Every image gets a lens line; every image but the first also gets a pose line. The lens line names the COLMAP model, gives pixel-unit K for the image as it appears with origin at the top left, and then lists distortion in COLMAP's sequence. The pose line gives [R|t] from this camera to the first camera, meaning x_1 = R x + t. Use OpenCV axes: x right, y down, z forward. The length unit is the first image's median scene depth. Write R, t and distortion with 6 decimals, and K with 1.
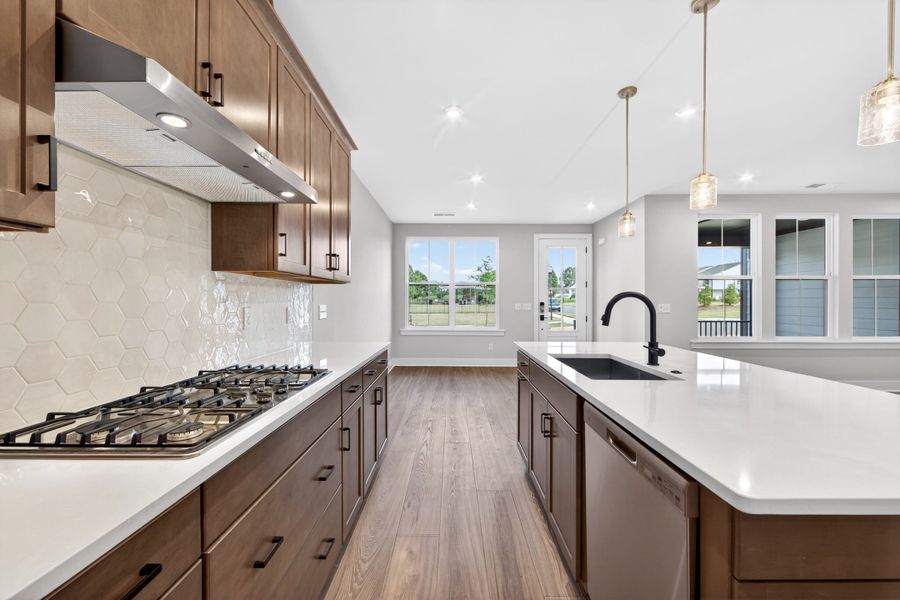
lens RADIAL K [[353.7, 0, 449.5], [0, 353.7, 302.8], [0, 0, 1]] dist [0.001982, -0.001199]
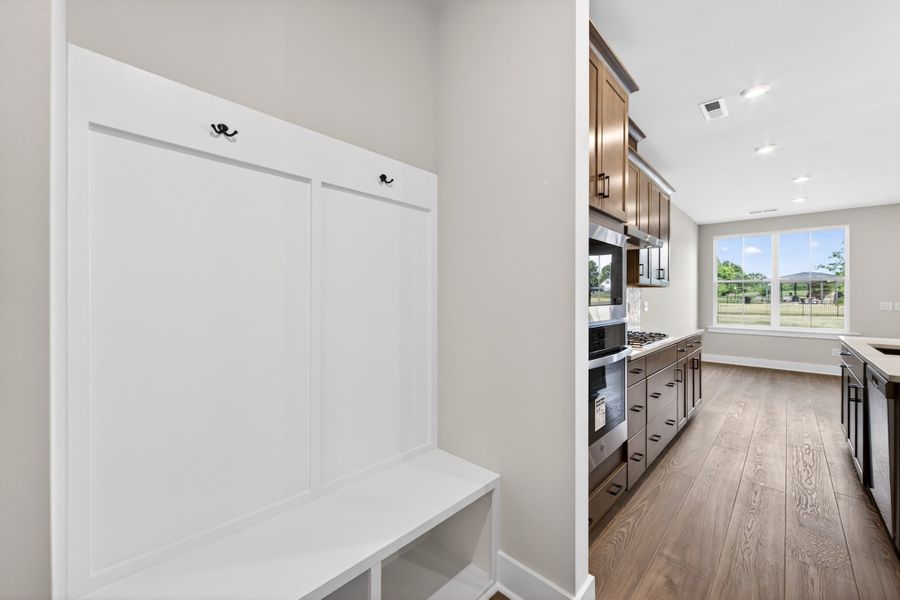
lens RADIAL K [[353.7, 0, 446.6], [0, 353.7, 297.2], [0, 0, 1]] dist [0.001982, -0.001199]
pose [[0.724799, 0.000121, -0.688960, 0.048475], [-0.005879, 0.999965, -0.006010, 0.001663], [0.688935, 0.008407, 0.724774, -0.594505]]
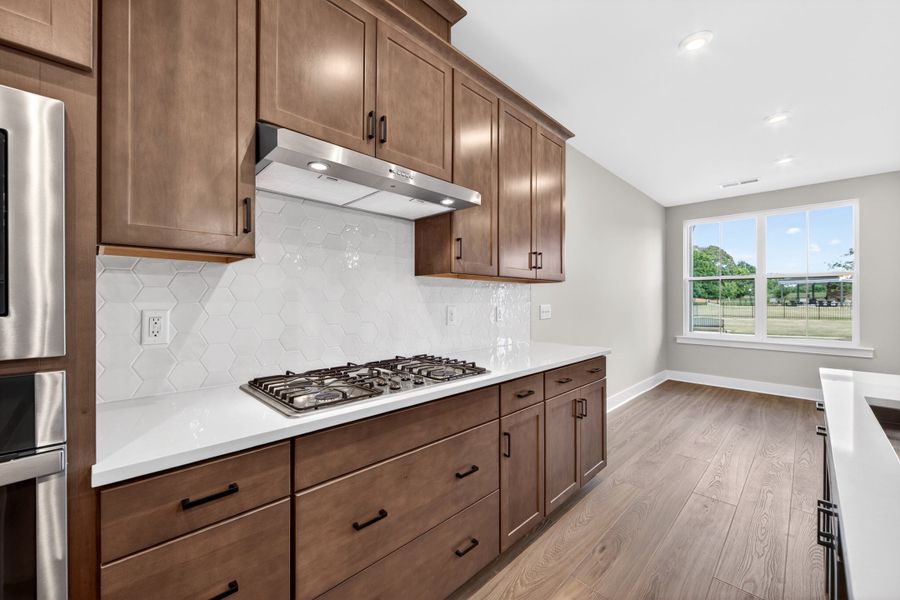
lens RADIAL K [[353.7, 0, 450.3], [0, 353.7, 299.6], [0, 0, 1]] dist [0.001982, -0.001199]
pose [[0.708062, -0.001675, -0.706148, 0.144973], [-0.004516, 0.999966, -0.006900, 0.000135], [0.706136, 0.008075, 0.708030, 0.111371]]
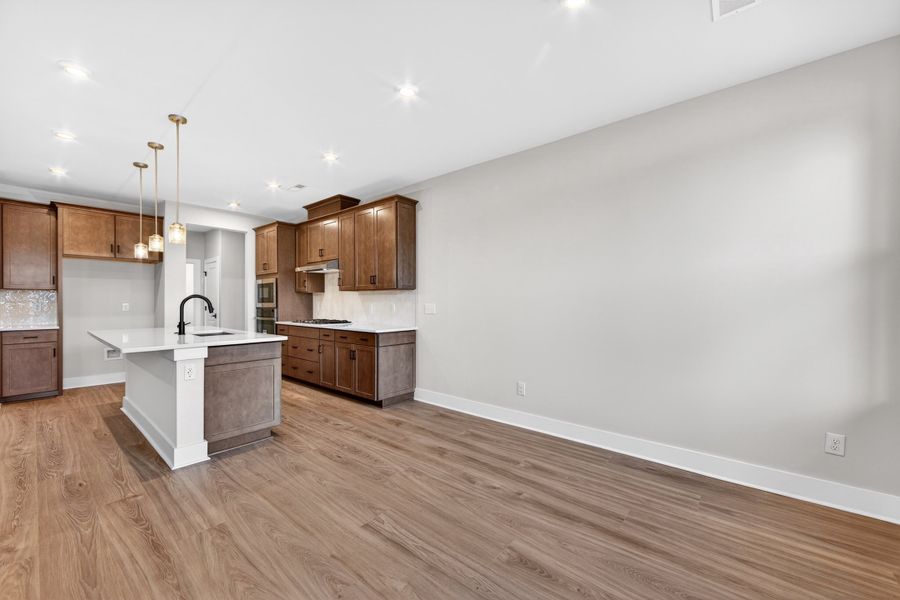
lens RADIAL K [[353.7, 0, 447.7], [0, 353.7, 302.0], [0, 0, 1]] dist [0.001982, -0.001199]
pose [[-0.646650, 0.000411, -0.762787, 0.634813], [-0.004369, 0.999981, 0.004242, -0.005814], [0.762774, 0.006075, -0.646636, 1.895339]]
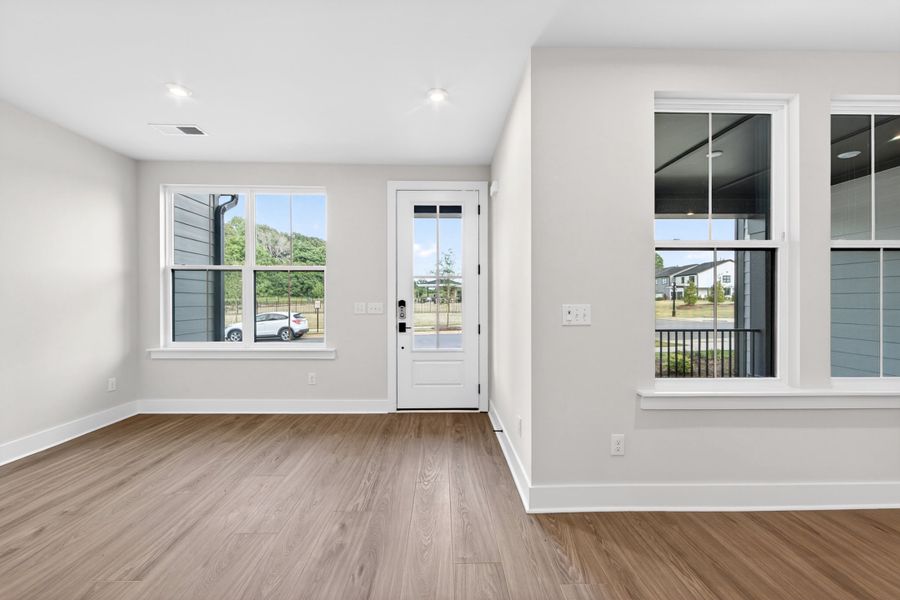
lens RADIAL K [[353.7, 0, 450.6], [0, 353.7, 301.4], [0, 0, 1]] dist [0.001982, -0.001199]
pose [[0.999599, 0.000961, 0.028308, 0.679221], [-0.000976, 0.999999, 0.000504, -0.000741], [-0.028307, -0.000531, 0.999599, 0.889064]]
